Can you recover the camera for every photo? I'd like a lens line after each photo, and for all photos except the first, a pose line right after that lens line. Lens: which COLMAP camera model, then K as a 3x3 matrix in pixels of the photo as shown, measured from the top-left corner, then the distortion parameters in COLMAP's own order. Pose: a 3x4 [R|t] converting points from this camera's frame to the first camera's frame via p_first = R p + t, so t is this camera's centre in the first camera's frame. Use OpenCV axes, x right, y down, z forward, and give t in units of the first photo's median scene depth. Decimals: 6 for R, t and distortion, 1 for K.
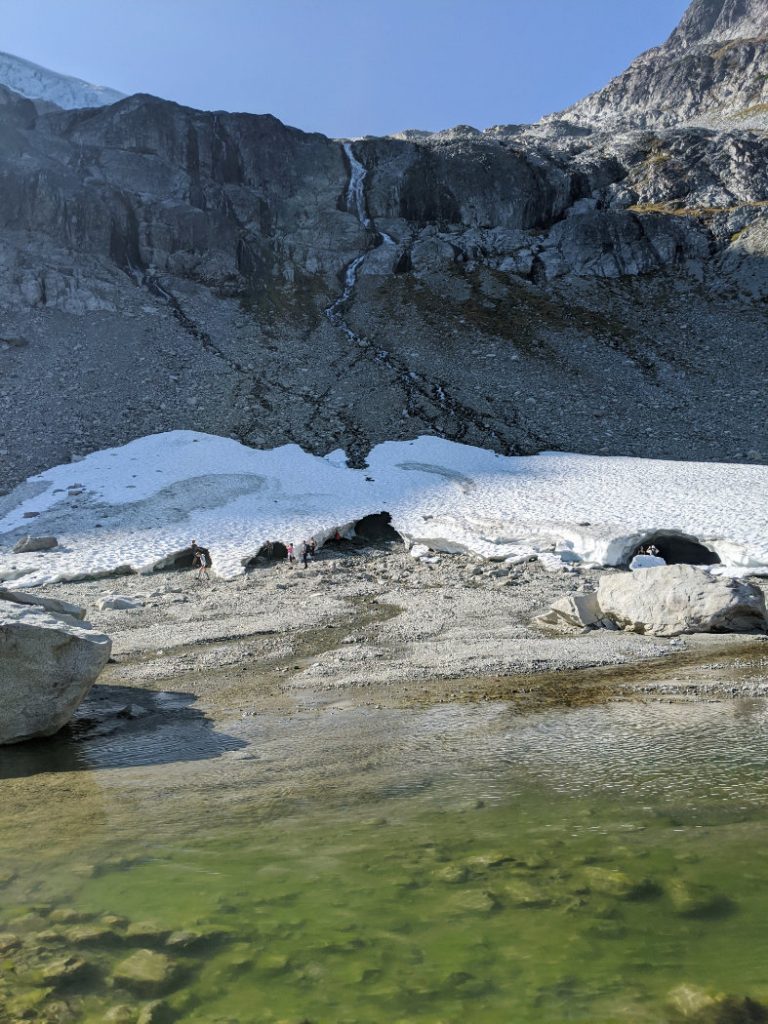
lens RADIAL K [[884.2, 0, 384.0], [0, 884.2, 512.0], [0, 0, 1]] dist [0.067362, -0.065902]
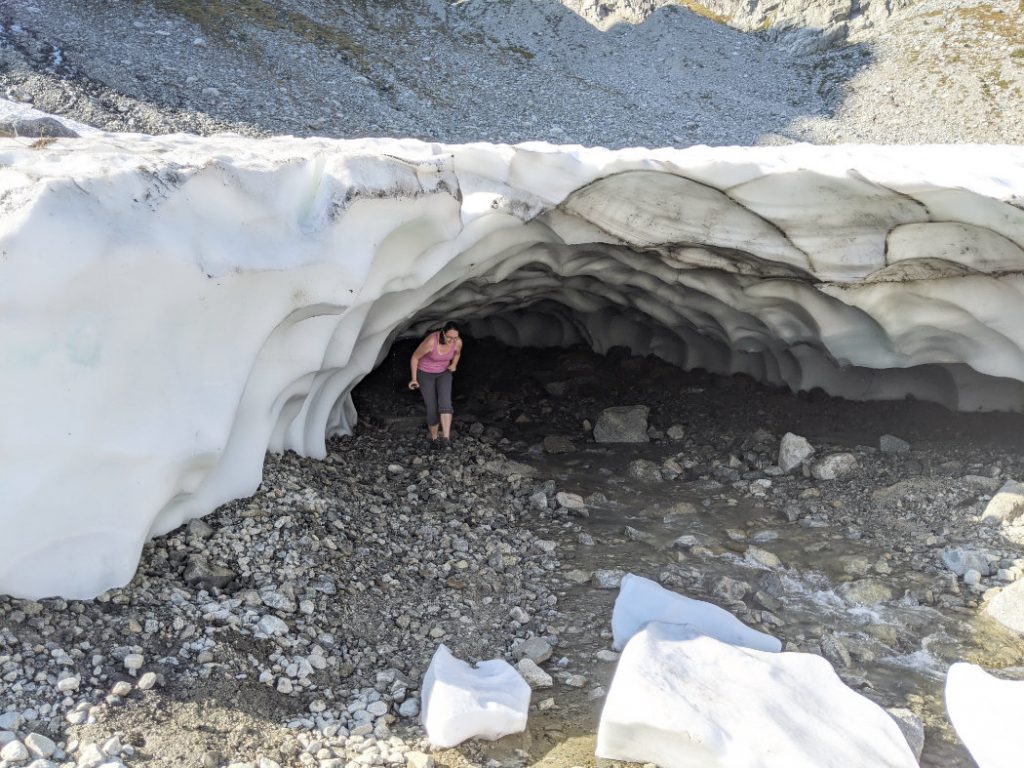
lens RADIAL K [[884.2, 0, 512.0], [0, 884.2, 384.0], [0, 0, 1]] dist [0.067362, -0.065902]
pose [[0.900554, 0.013171, 0.434545, 0.036294], [-0.059271, 0.993928, 0.092707, 0.005523], [-0.430685, -0.109244, 0.895866, 0.132082]]
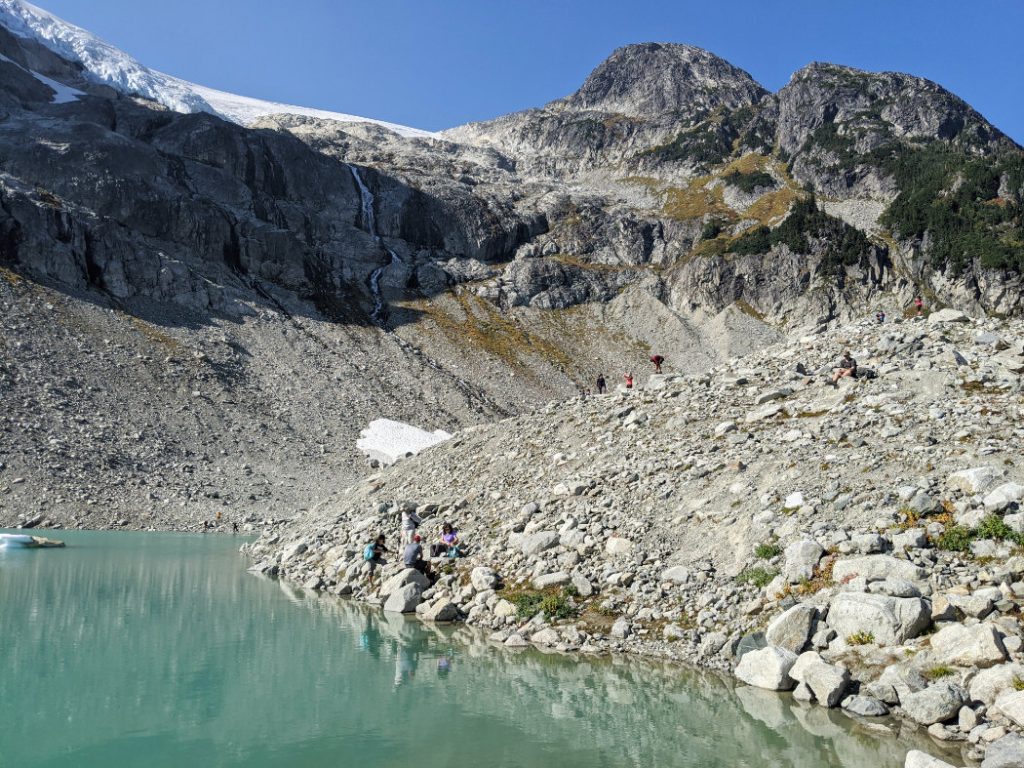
lens RADIAL K [[884.2, 0, 512.0], [0, 884.2, 384.0], [0, 0, 1]] dist [0.067362, -0.065902]
pose [[0.953462, 0.090357, 0.287655, -0.197372], [-0.073183, 0.994864, -0.069930, -0.020588], [-0.292496, 0.045624, 0.955178, -0.371014]]
